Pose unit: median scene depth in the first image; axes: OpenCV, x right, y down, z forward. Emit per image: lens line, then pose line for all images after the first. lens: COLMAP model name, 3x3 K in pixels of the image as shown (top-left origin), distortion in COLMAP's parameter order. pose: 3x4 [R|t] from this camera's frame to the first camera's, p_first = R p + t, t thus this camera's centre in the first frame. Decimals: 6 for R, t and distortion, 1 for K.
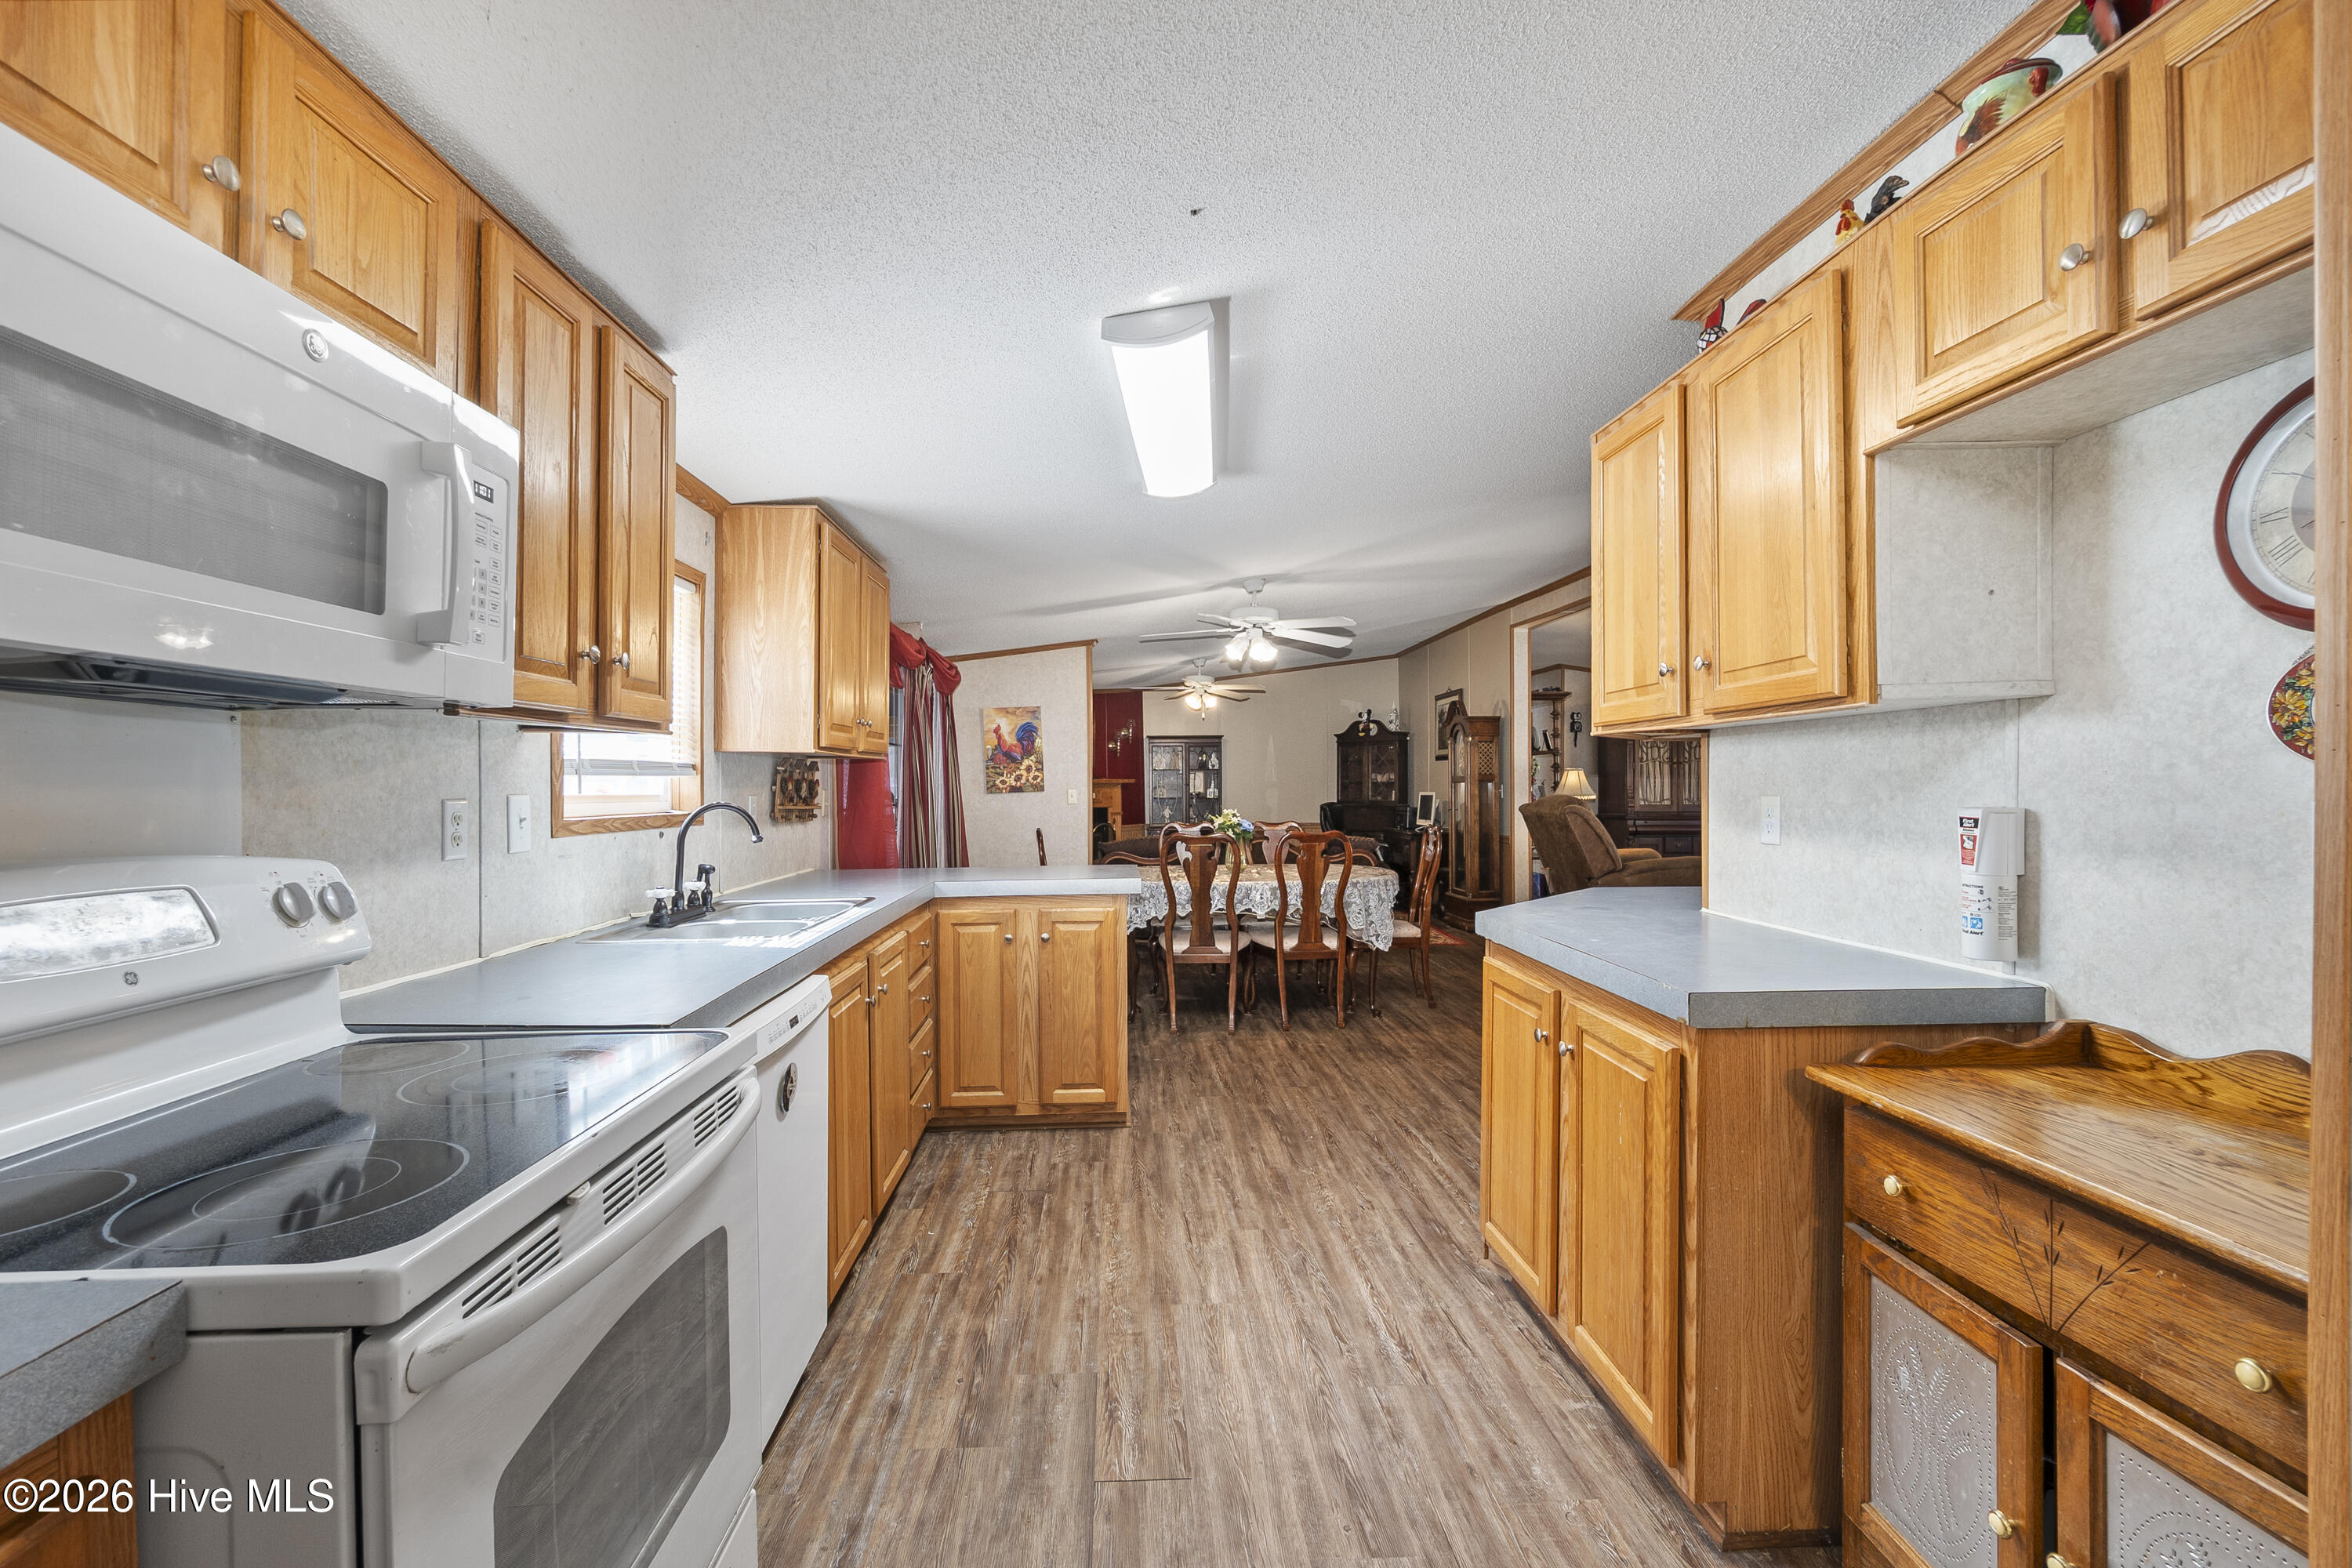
lens RADIAL K [[1014.4, 0, 1169.2], [0, 1014.4, 782.9], [0, 0, 1]] dist [-0.005729, -0.000421]
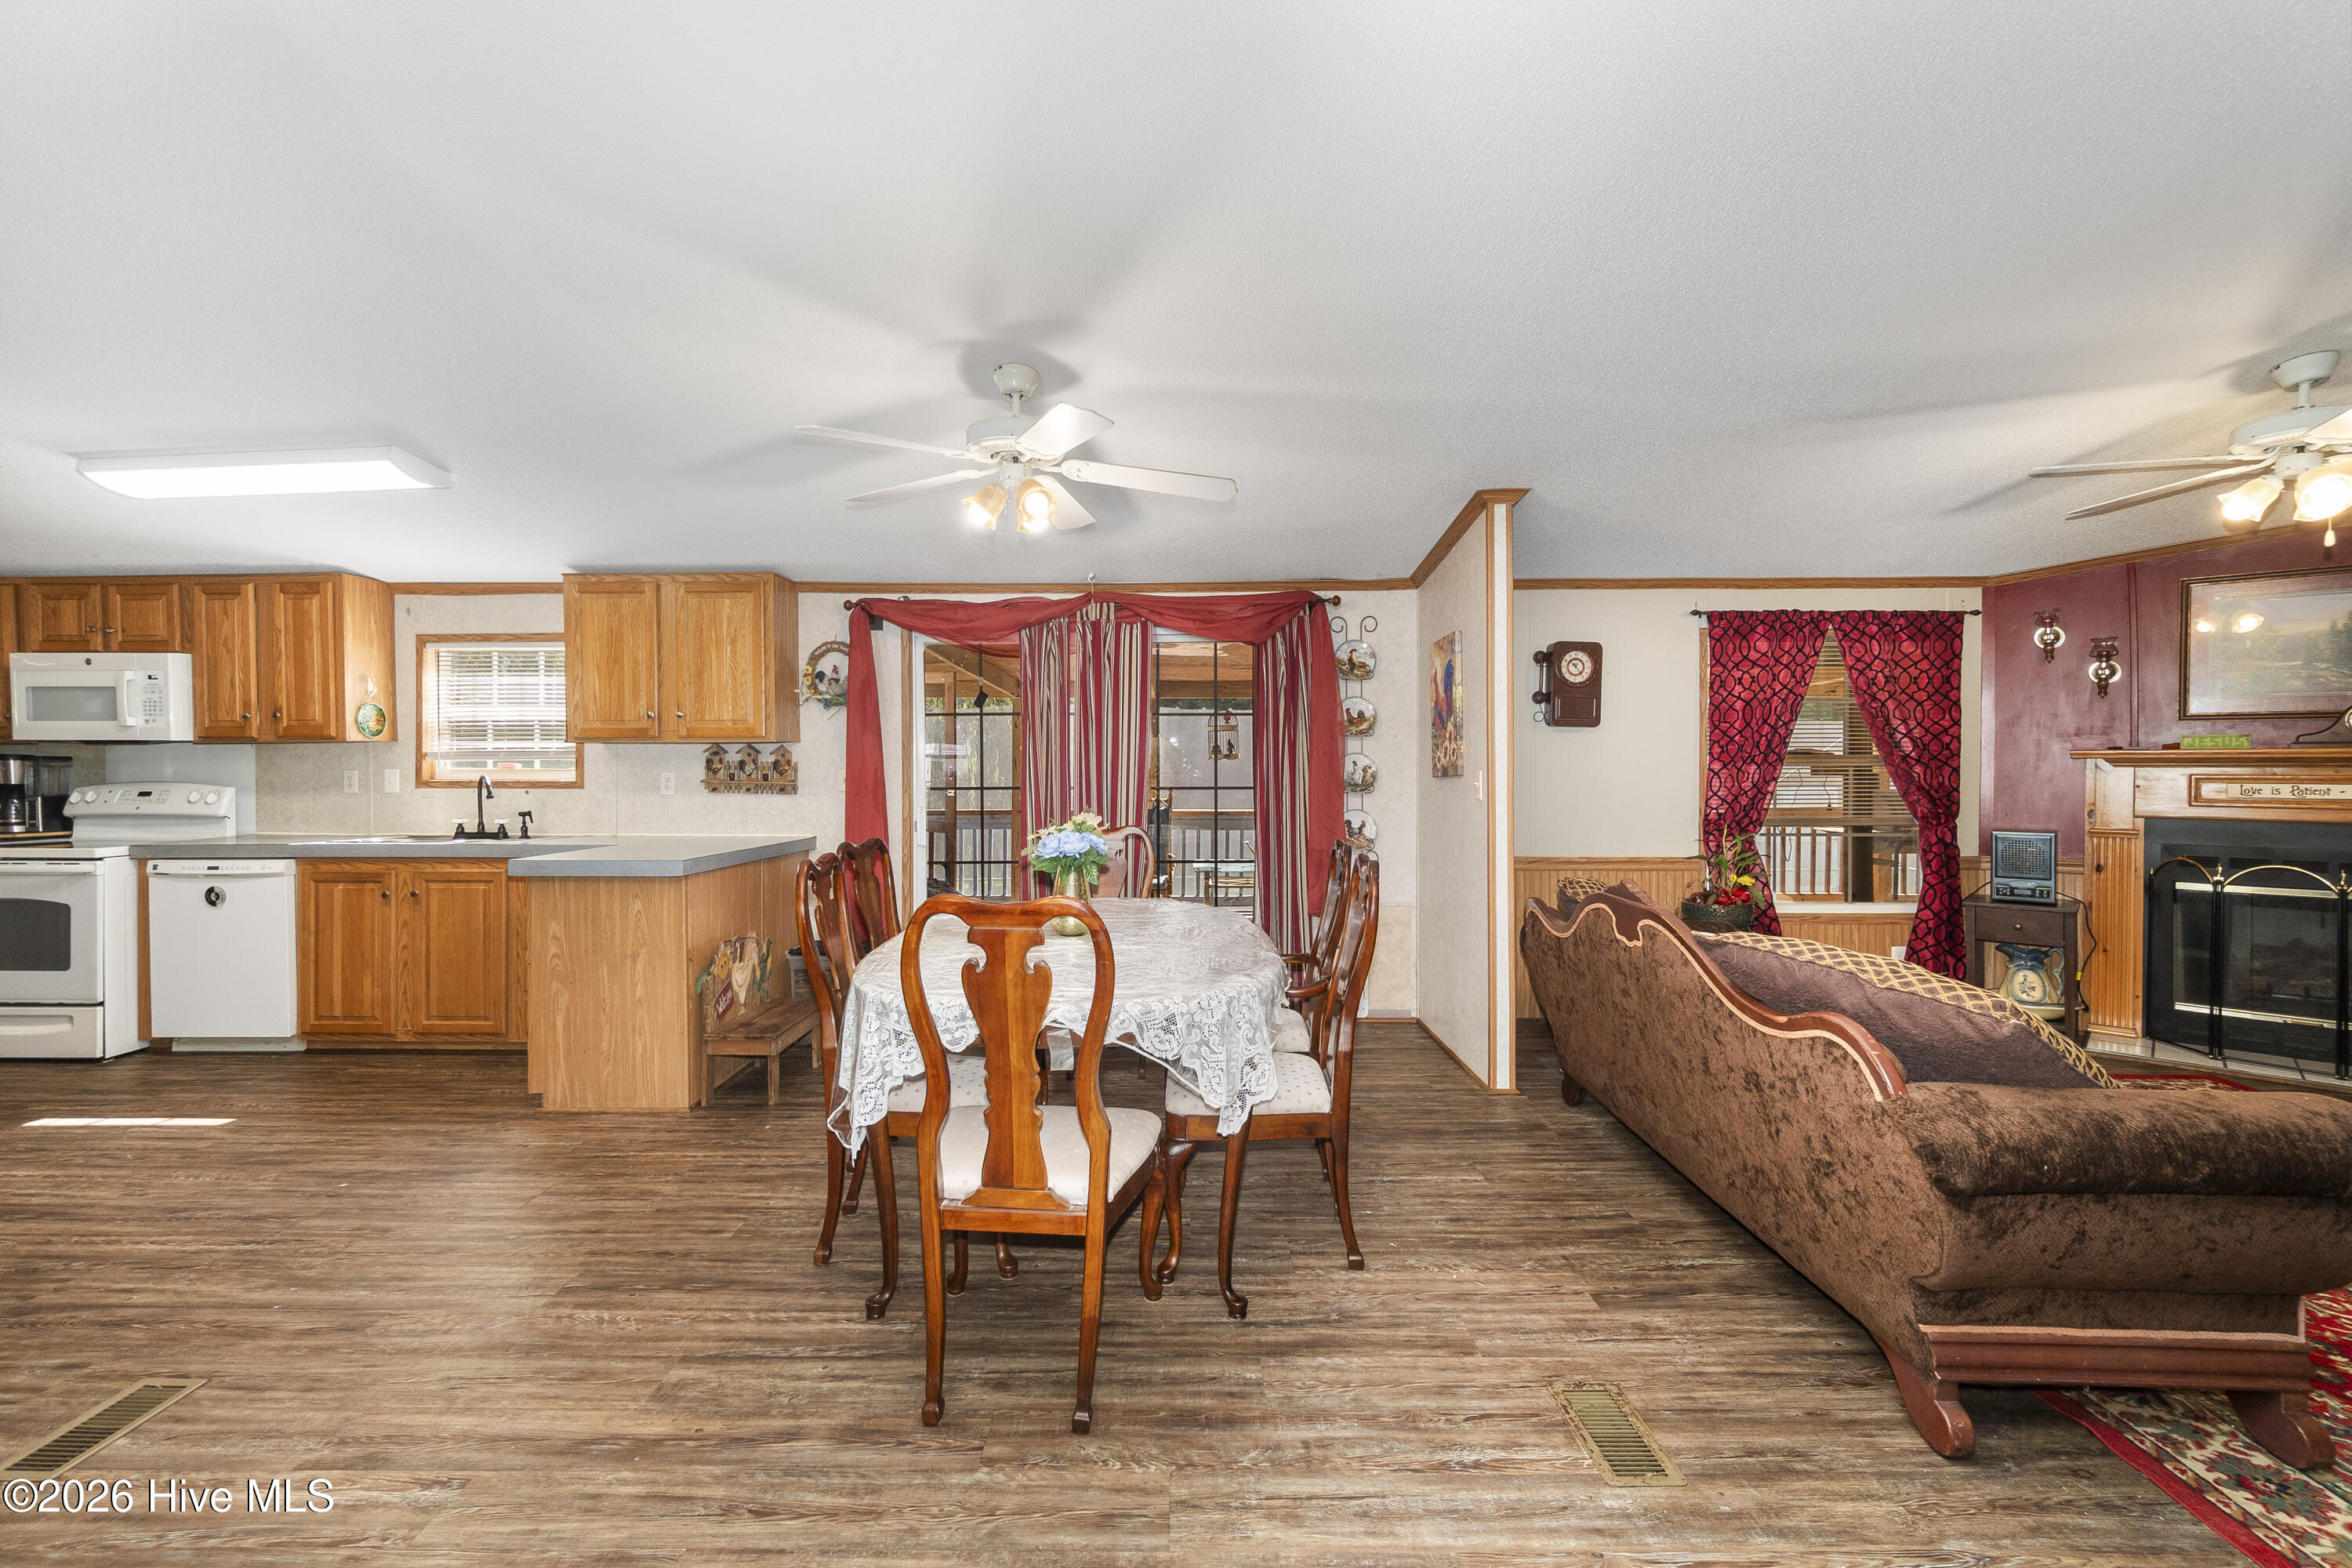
lens RADIAL K [[1008.2, 0, 1163.8], [0, 1008.2, 772.1], [0, 0, 1]] dist [-0.005471, 0.000531]
pose [[-0.057049, 0.011434, -0.998306, 0.468815], [0.002833, 0.999932, 0.011290, -0.000238], [0.998367, -0.002184, -0.057078, 0.869743]]
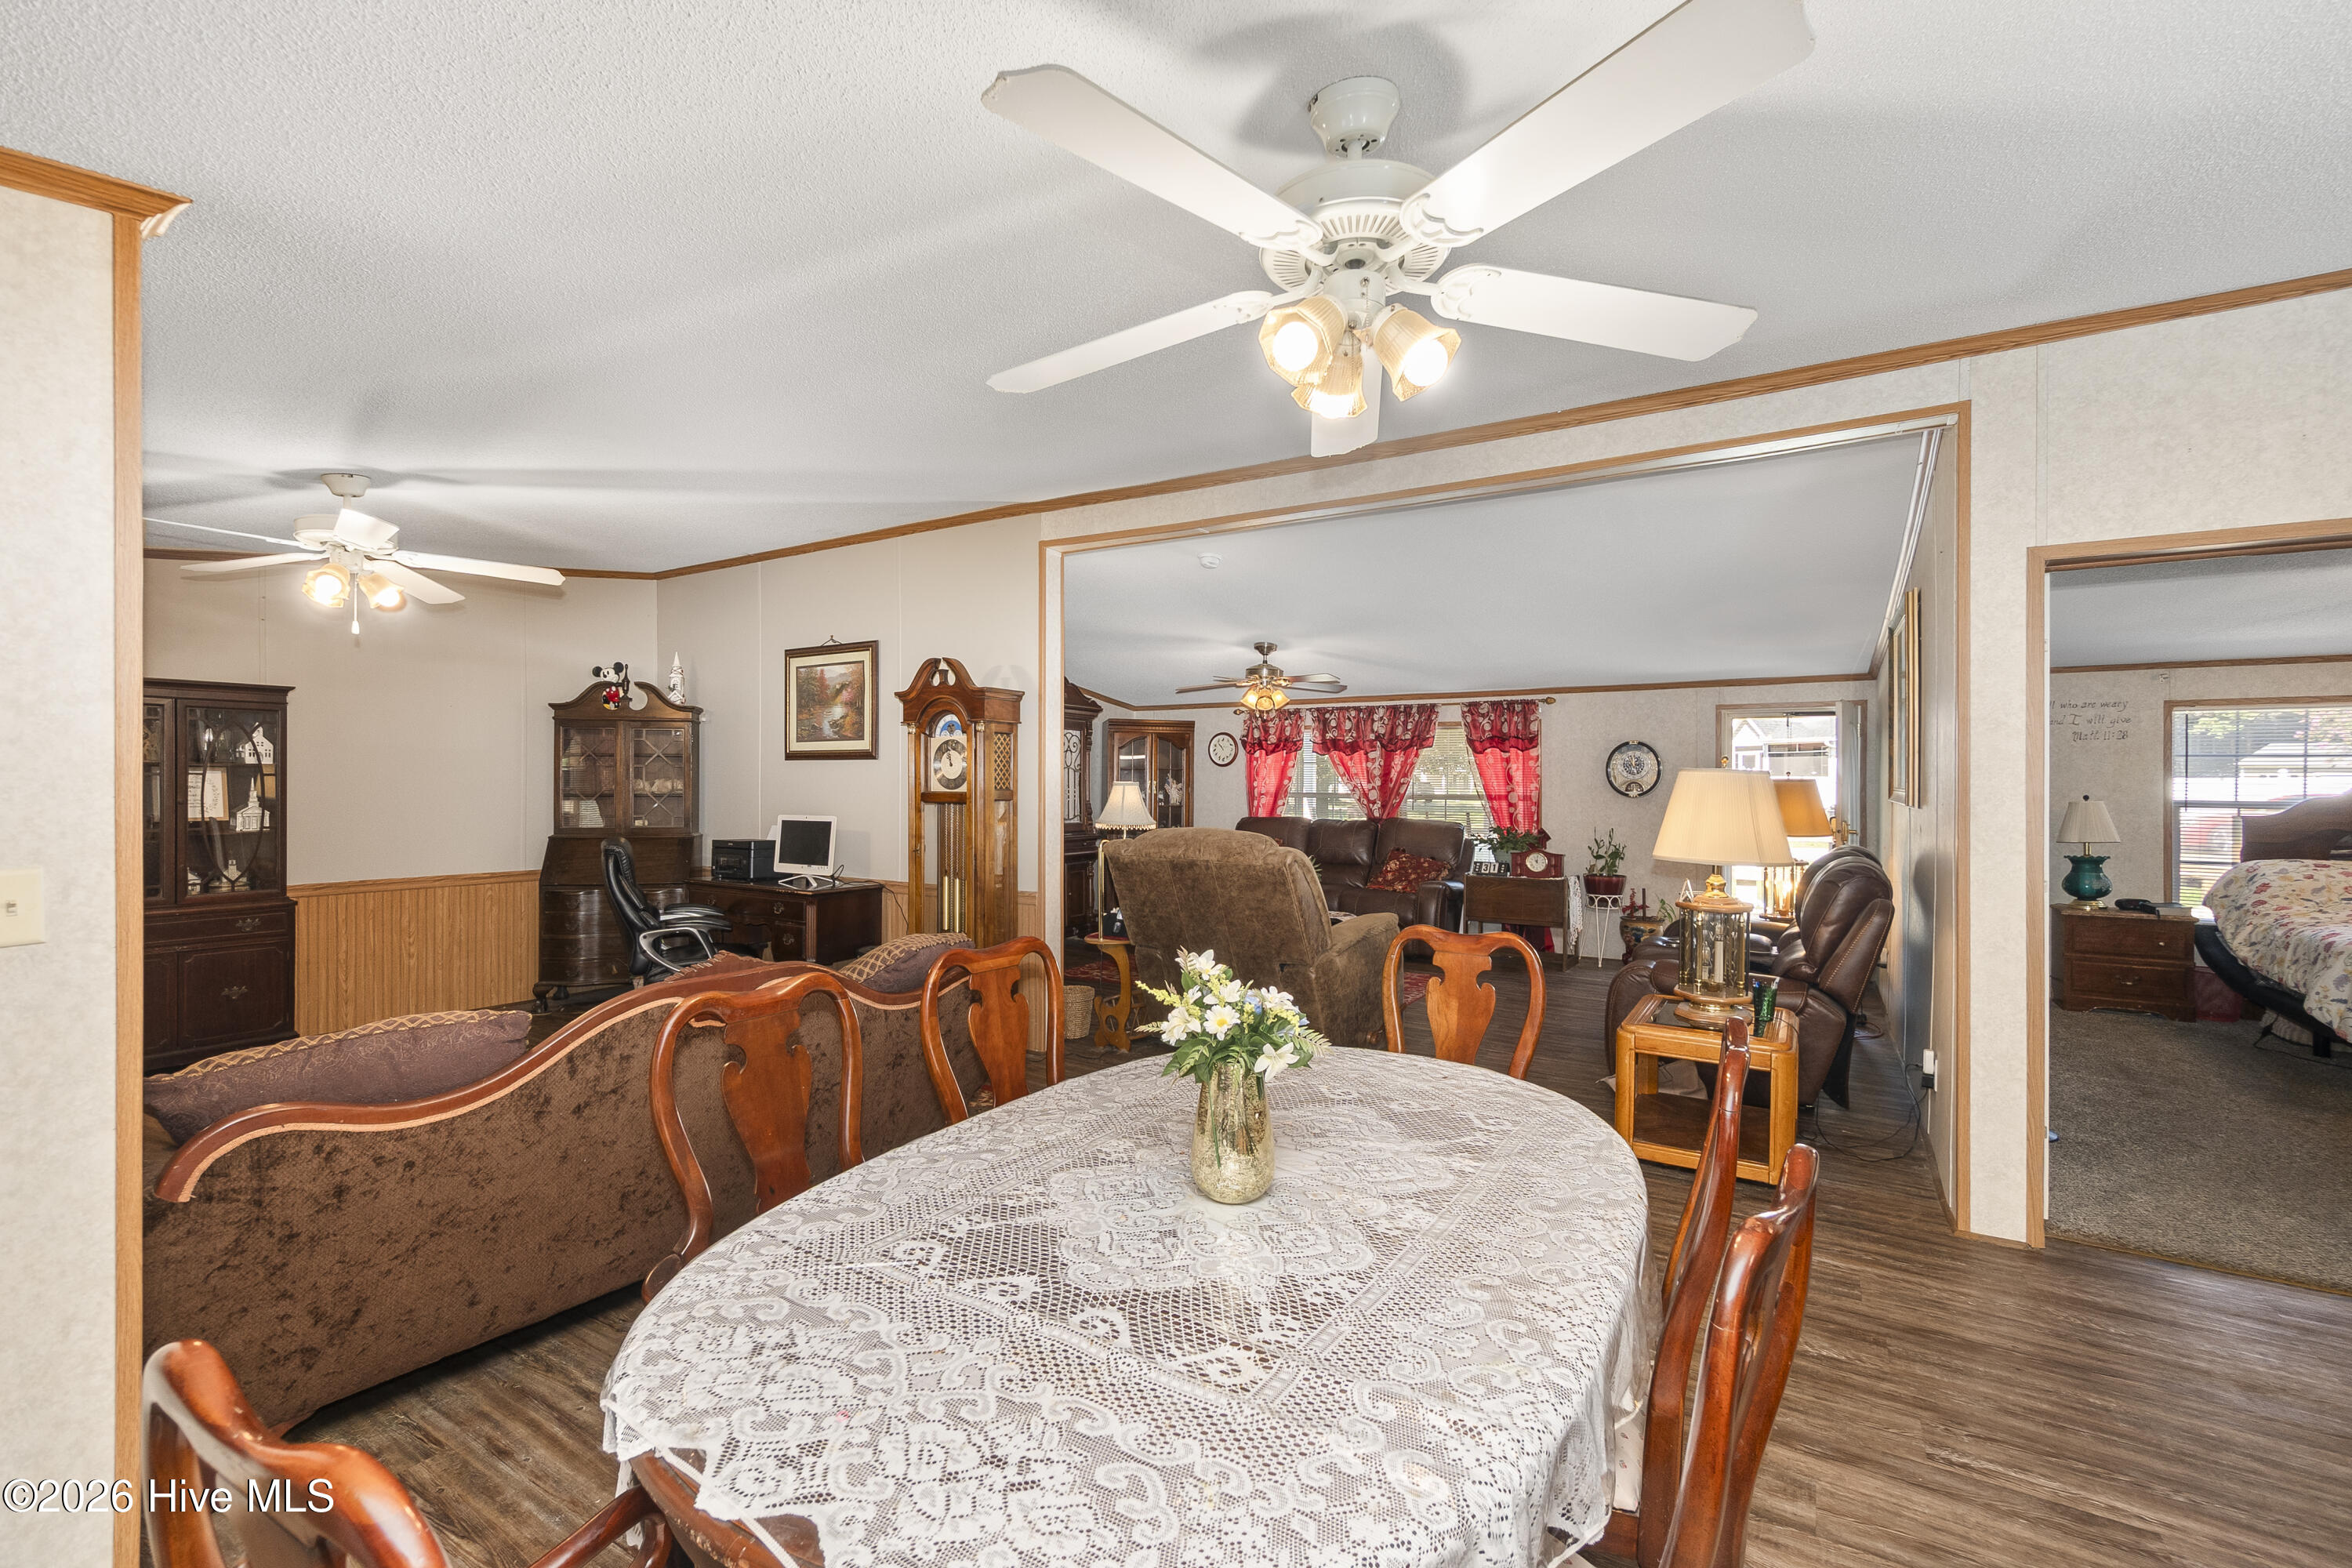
lens RADIAL K [[1014.4, 0, 1169.2], [0, 1014.4, 782.9], [0, 0, 1]] dist [-0.005729, -0.000421]
pose [[0.579603, 0.007032, 0.814868, -0.127976], [-0.009755, 0.999951, -0.001691, -0.014034], [-0.814840, -0.006970, 0.579643, 0.695775]]
